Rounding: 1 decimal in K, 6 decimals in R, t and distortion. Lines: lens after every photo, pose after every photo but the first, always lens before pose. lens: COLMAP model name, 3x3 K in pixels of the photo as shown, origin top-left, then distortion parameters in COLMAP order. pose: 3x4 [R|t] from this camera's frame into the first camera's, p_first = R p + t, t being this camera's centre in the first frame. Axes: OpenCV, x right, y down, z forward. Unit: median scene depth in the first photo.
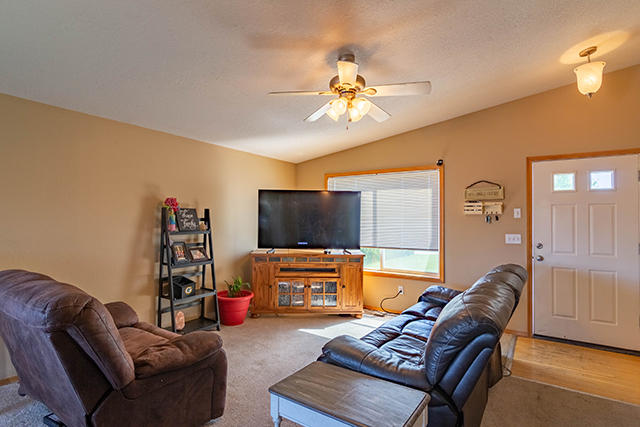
lens RADIAL K [[332.7, 0, 316.6], [0, 332.7, 209.6], [0, 0, 1]] dist [0.001202, -0.001819]
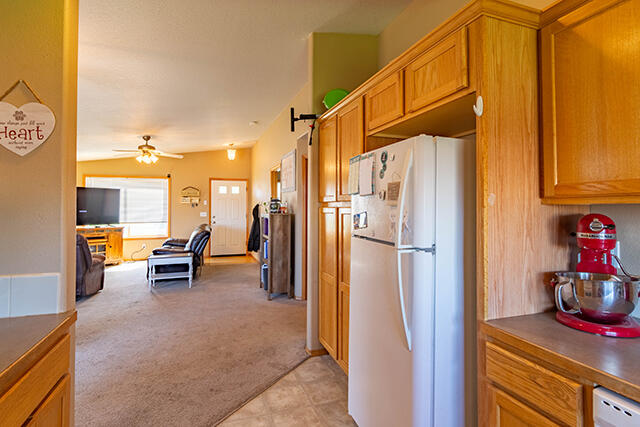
lens RADIAL K [[332.7, 0, 319.9], [0, 332.7, 207.5], [0, 0, 1]] dist [0.001202, -0.001819]
pose [[0.600511, -0.010924, 0.799542, -0.649272], [-0.019969, 0.999390, 0.028653, -0.032957], [-0.799367, -0.033173, 0.599926, -0.858847]]
